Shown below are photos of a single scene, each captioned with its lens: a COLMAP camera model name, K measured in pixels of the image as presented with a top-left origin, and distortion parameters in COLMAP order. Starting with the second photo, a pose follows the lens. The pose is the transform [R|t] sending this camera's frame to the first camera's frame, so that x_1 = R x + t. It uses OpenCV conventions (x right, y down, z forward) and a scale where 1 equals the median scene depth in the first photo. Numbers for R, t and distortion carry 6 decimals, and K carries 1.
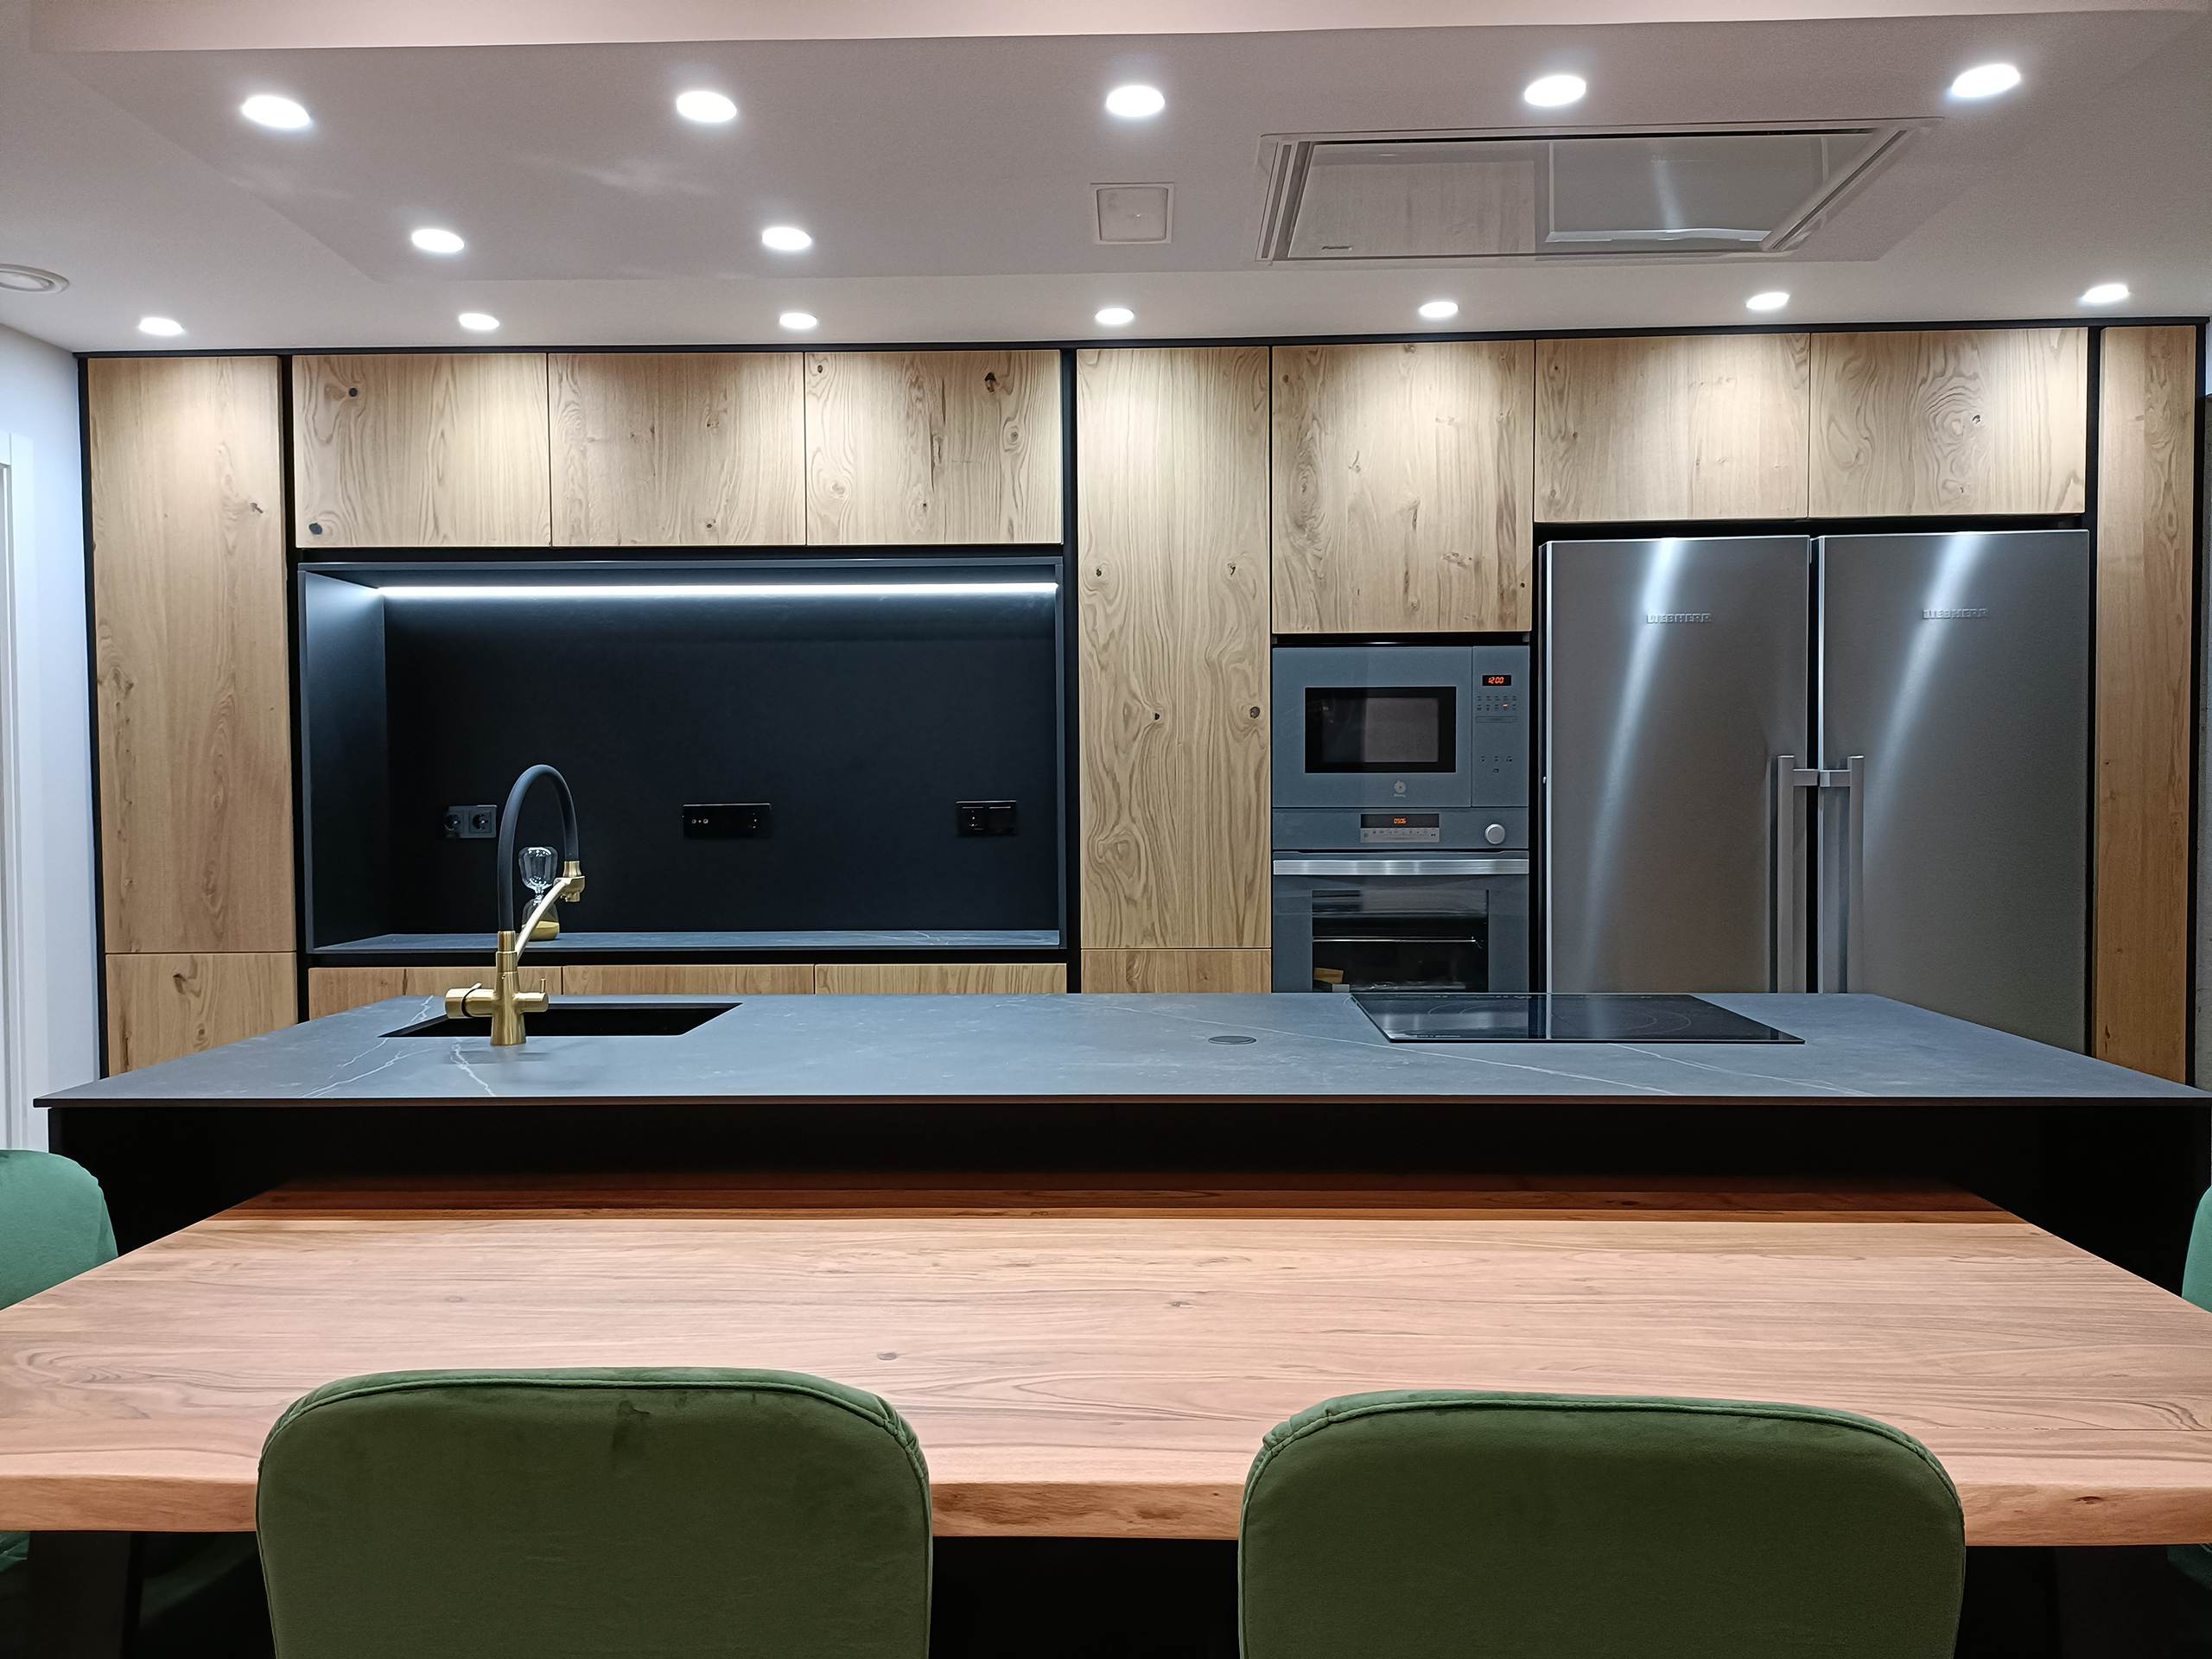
lens RADIAL K [[1616.3, 0, 1106.0], [0, 1616.3, 829.5], [0, 0, 1]] dist [0.072716, -0.069670]
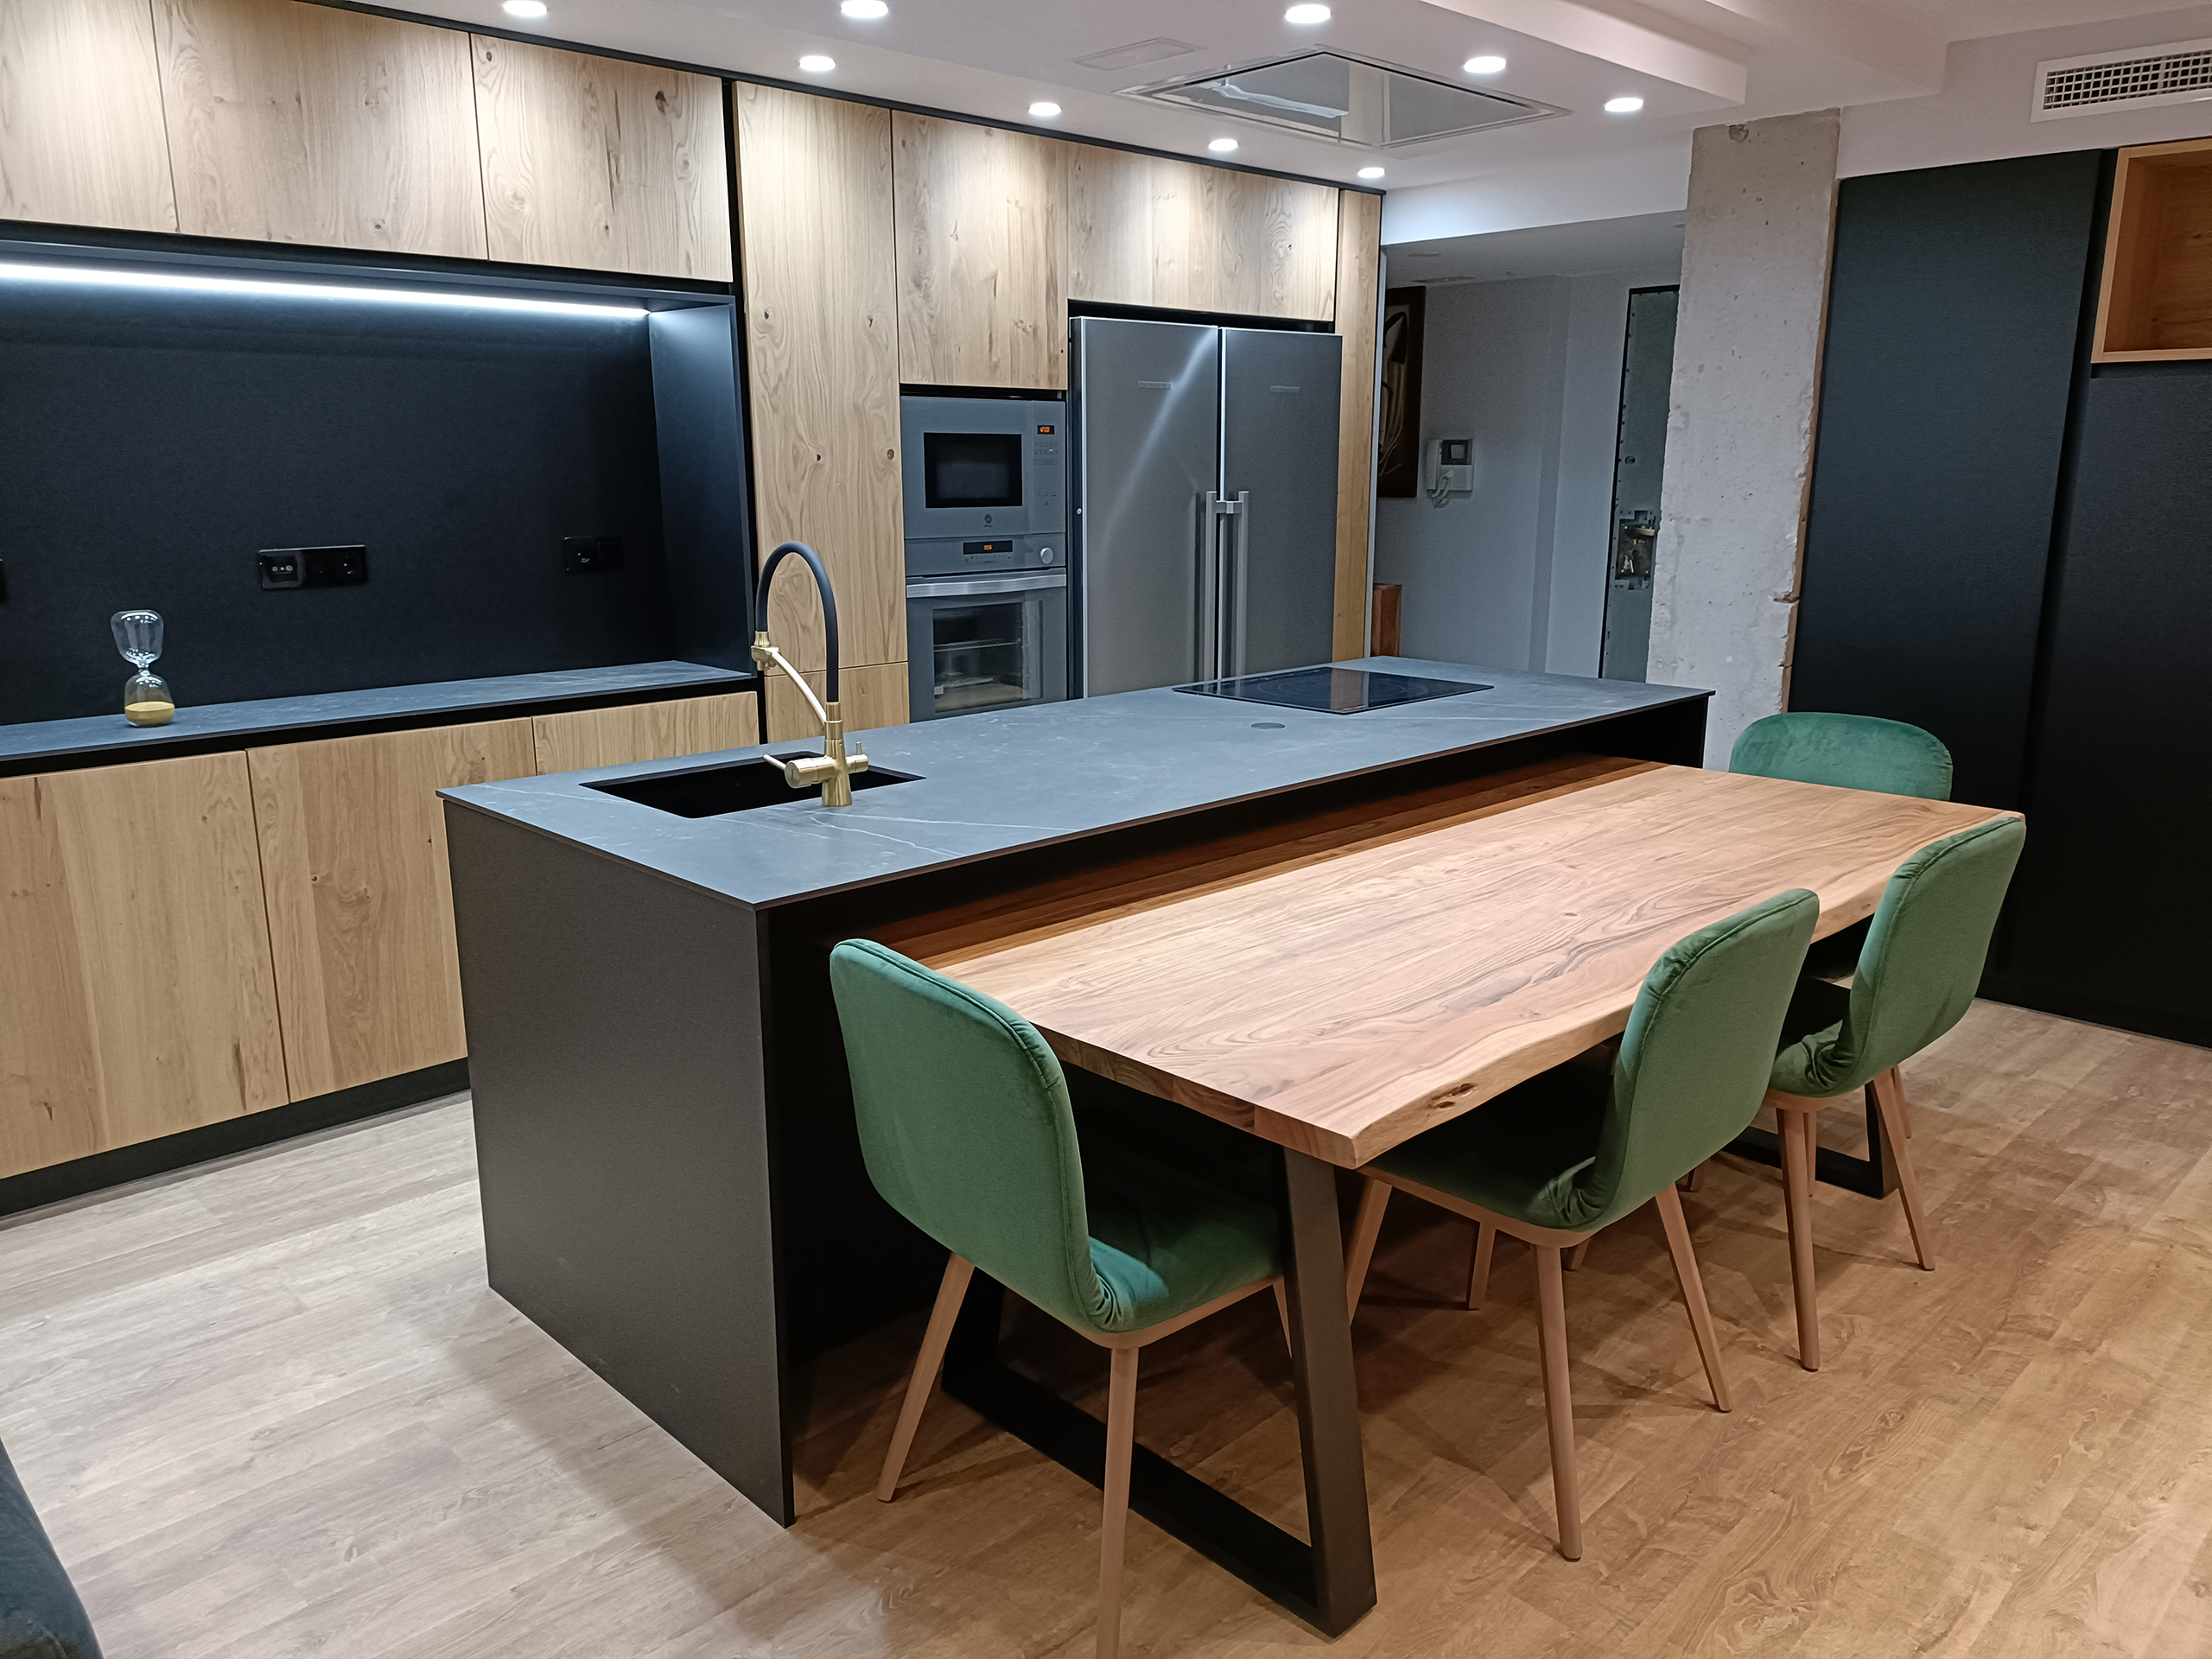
lens RADIAL K [[1616.3, 0, 1106.0], [0, 1616.3, 829.5], [0, 0, 1]] dist [0.072716, -0.069670]
pose [[0.690523, -0.158809, 0.705661, -0.648866], [0.013644, 0.978286, 0.206811, -0.048465], [-0.723182, -0.133179, 0.677696, 0.083416]]
